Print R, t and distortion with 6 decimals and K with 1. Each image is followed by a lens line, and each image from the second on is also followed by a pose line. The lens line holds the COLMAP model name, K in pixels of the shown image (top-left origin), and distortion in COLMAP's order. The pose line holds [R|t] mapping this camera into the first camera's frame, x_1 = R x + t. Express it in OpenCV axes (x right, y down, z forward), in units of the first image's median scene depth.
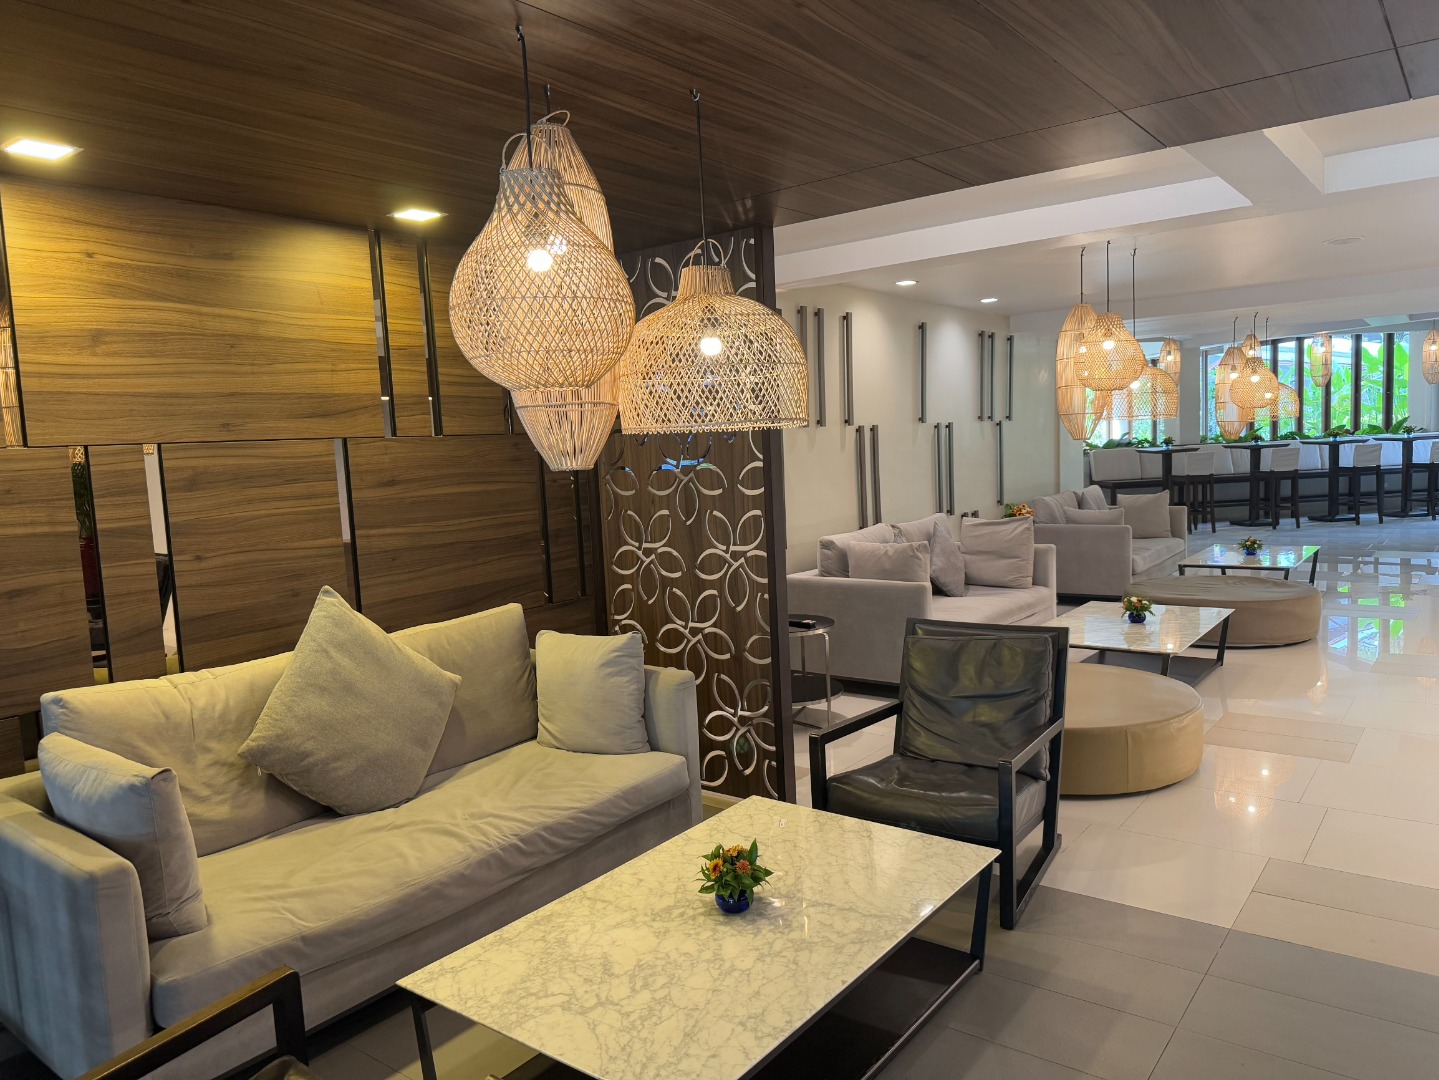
lens RADIAL K [[1020.2, 0, 723.5], [0, 1020.2, 545.5], [0, 0, 1]] dist [0.100542, -0.136031]
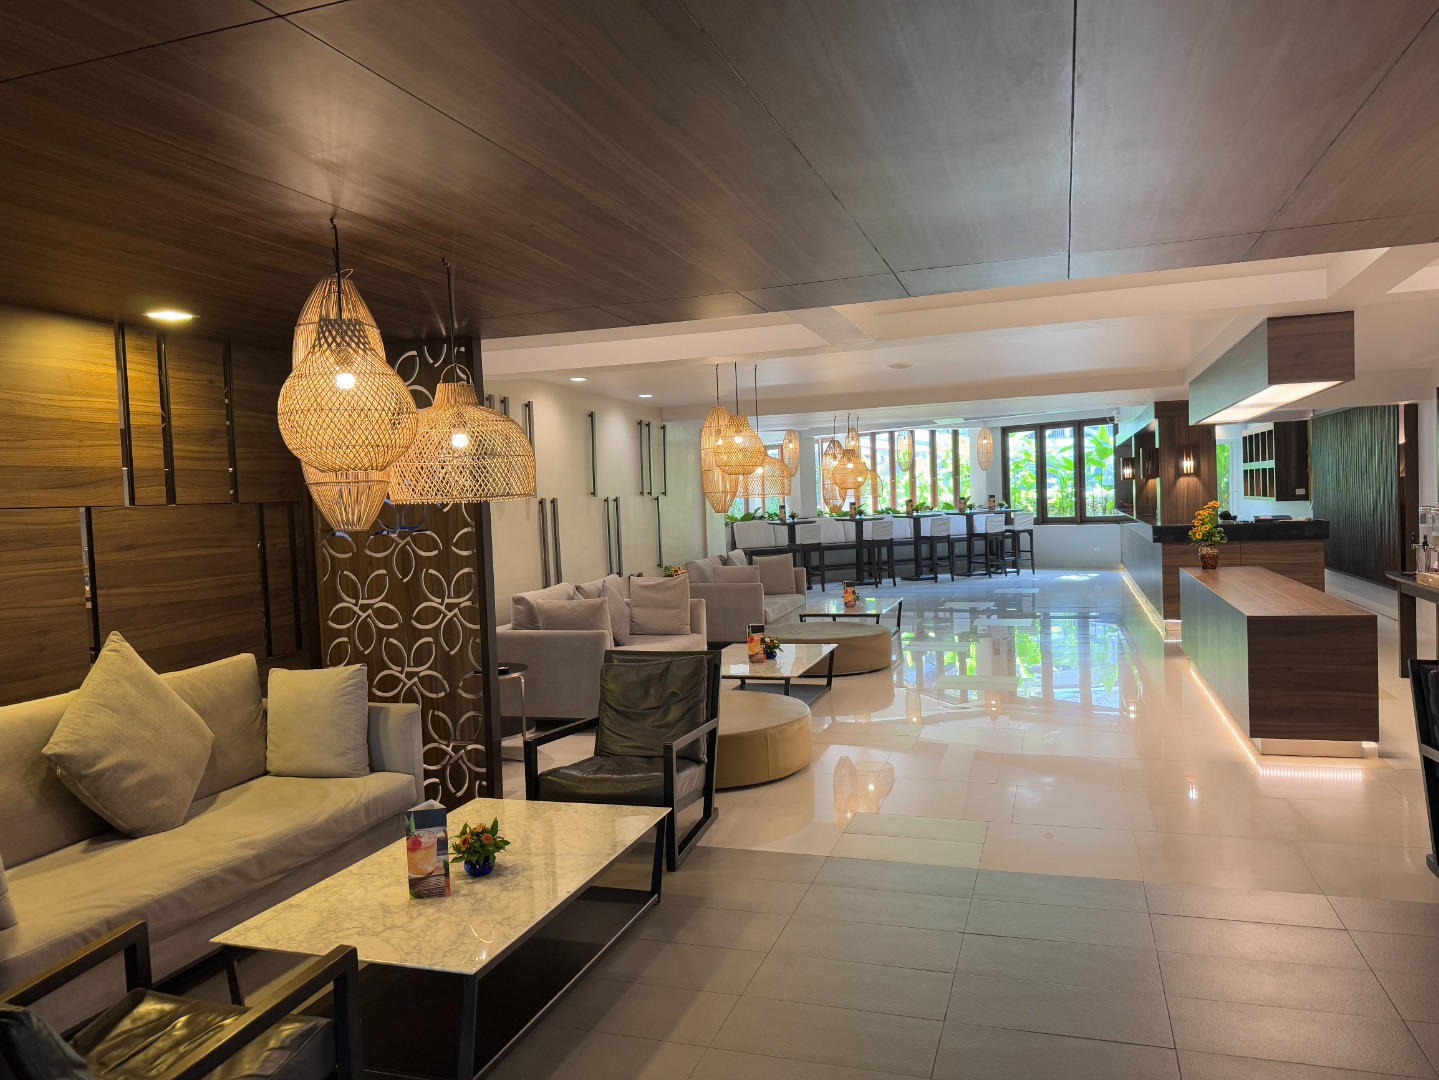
lens RADIAL K [[1020.2, 0, 723.5], [0, 1020.2, 545.5], [0, 0, 1]] dist [0.100542, -0.136031]
pose [[0.945939, -0.006568, 0.324278, -0.079787], [0.029314, 0.997434, -0.065309, 0.028187], [-0.323017, 0.071284, 0.943705, -0.250517]]
